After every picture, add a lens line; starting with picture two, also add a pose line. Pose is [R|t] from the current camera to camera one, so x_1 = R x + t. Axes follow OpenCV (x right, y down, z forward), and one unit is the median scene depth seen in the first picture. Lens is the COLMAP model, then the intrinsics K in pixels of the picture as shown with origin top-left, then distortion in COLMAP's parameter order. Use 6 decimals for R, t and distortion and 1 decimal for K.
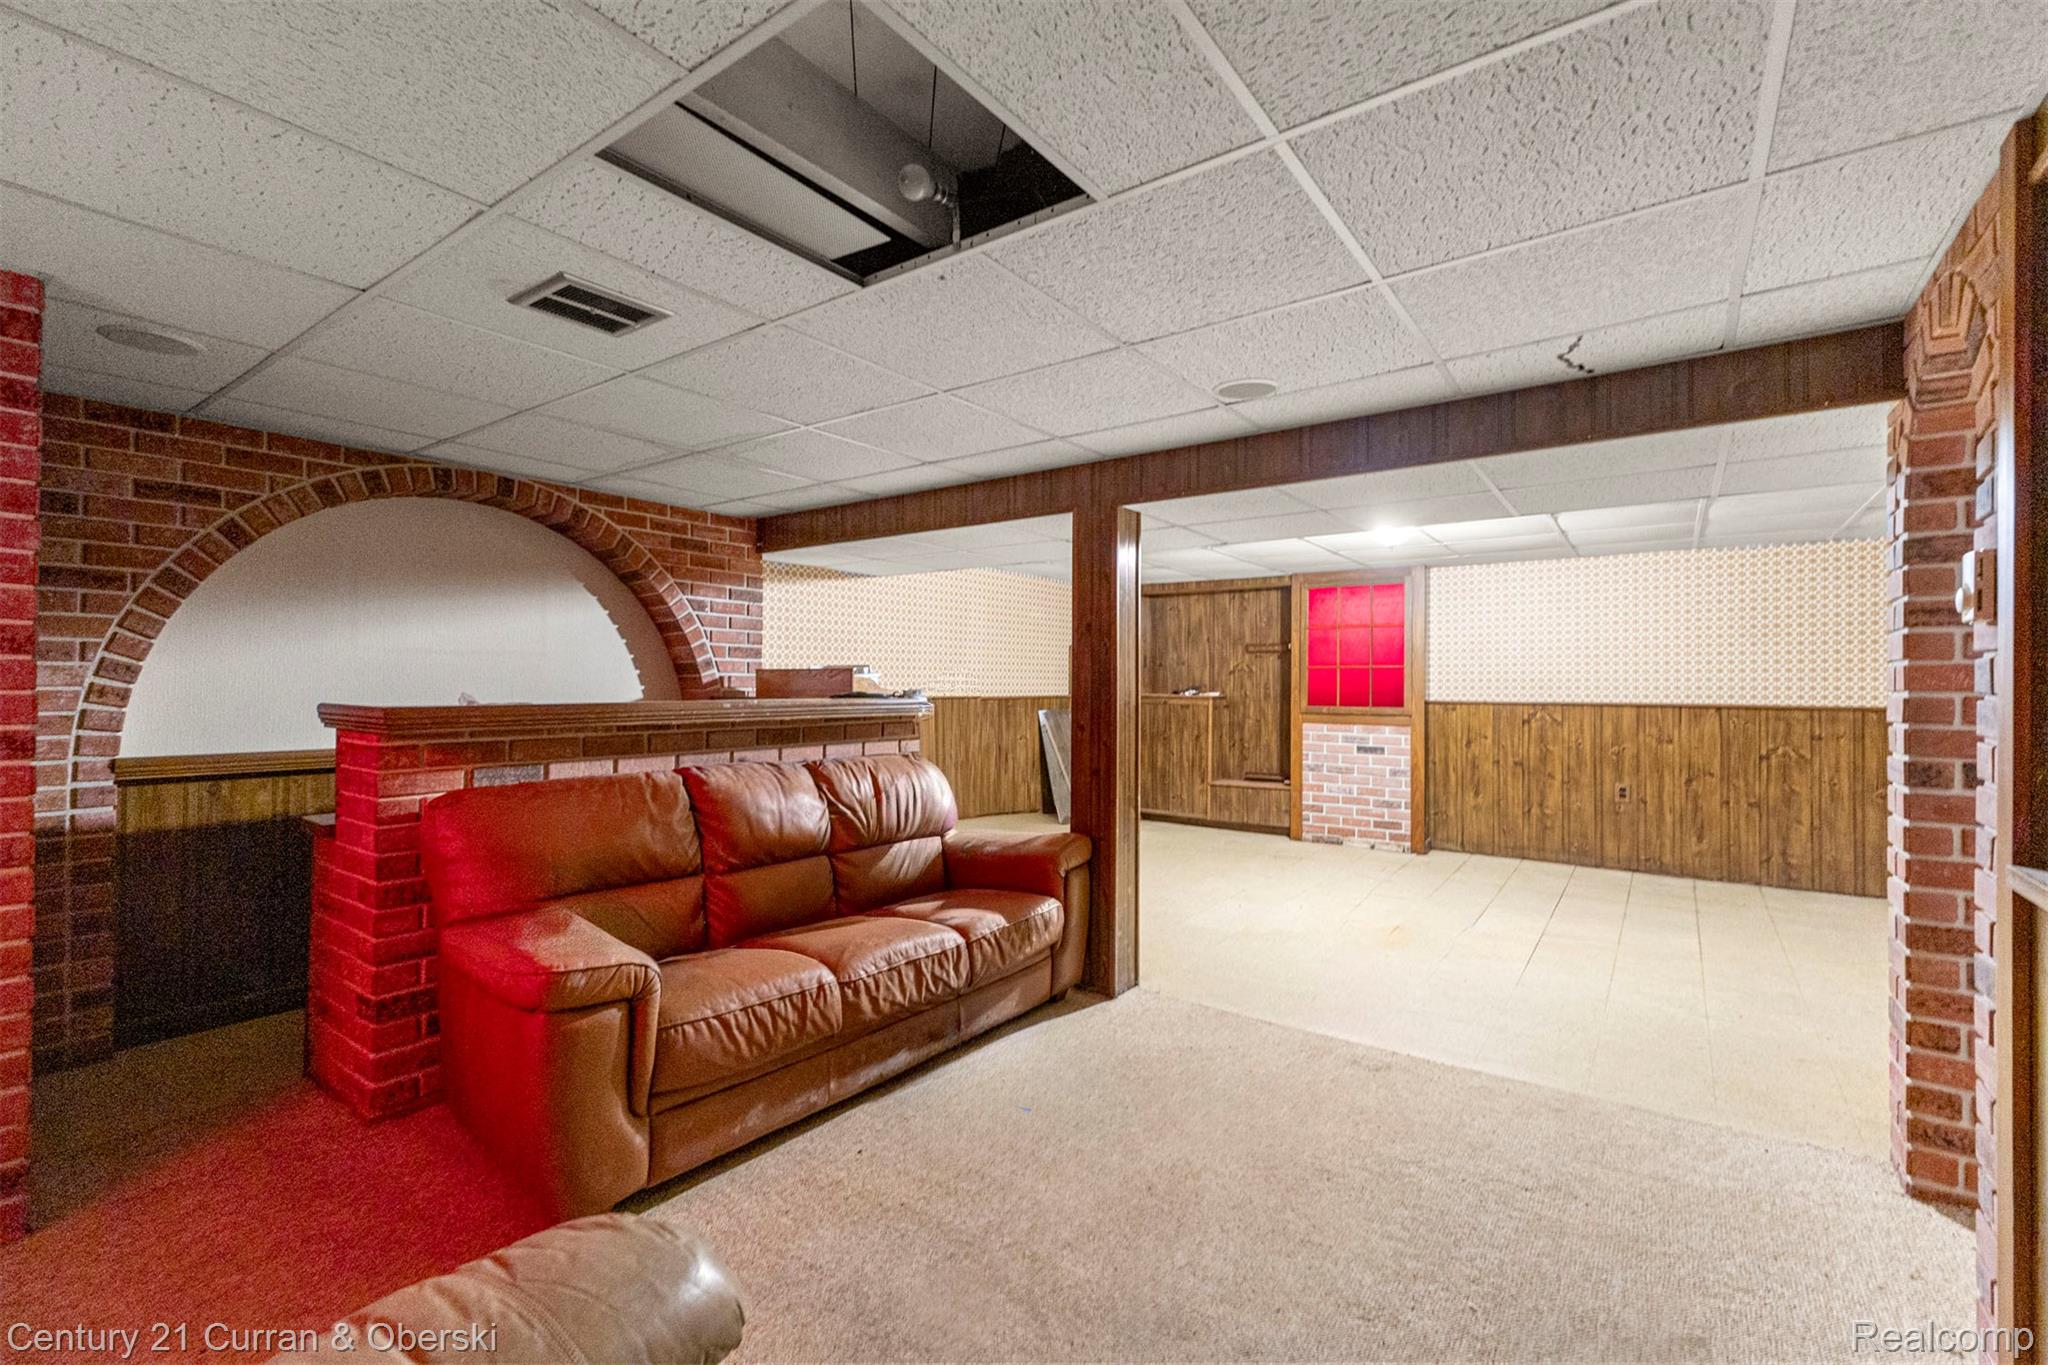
lens RADIAL K [[893.1, 0, 1023.7], [0, 893.1, 684.2], [0, 0, 1]] dist [0.009776, 0.000150]
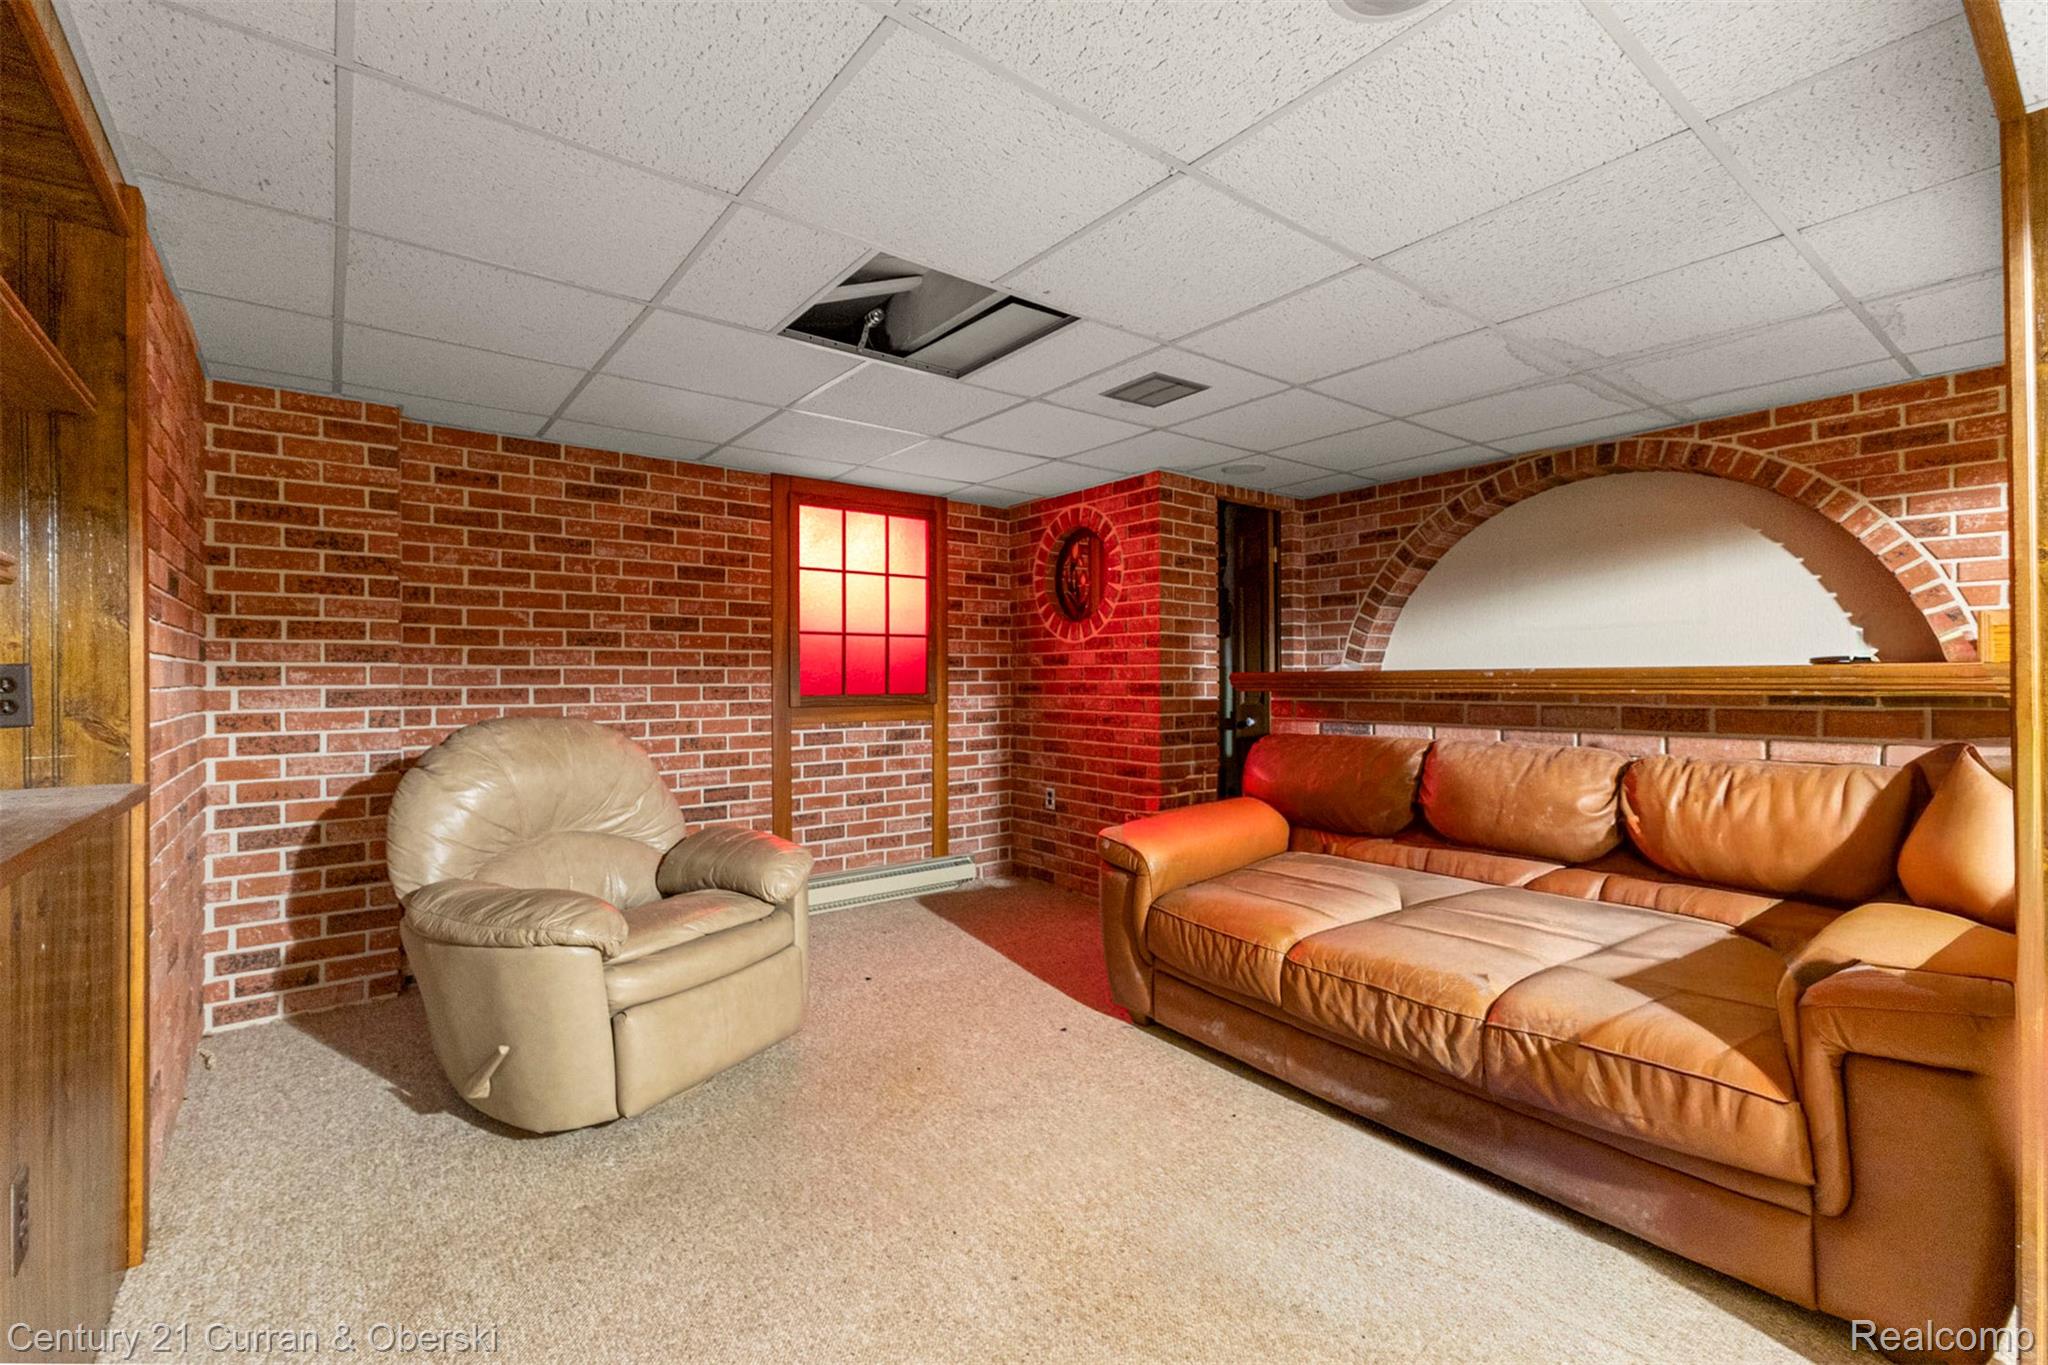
lens RADIAL K [[893.1, 0, 1023.7], [0, 893.1, 684.2], [0, 0, 1]] dist [0.009776, 0.000150]
pose [[-0.286724, 0.001379, -0.958012, 0.664274], [0.002120, 0.999997, 0.000805, 0.033545], [0.958011, -0.001800, -0.286727, 0.845176]]
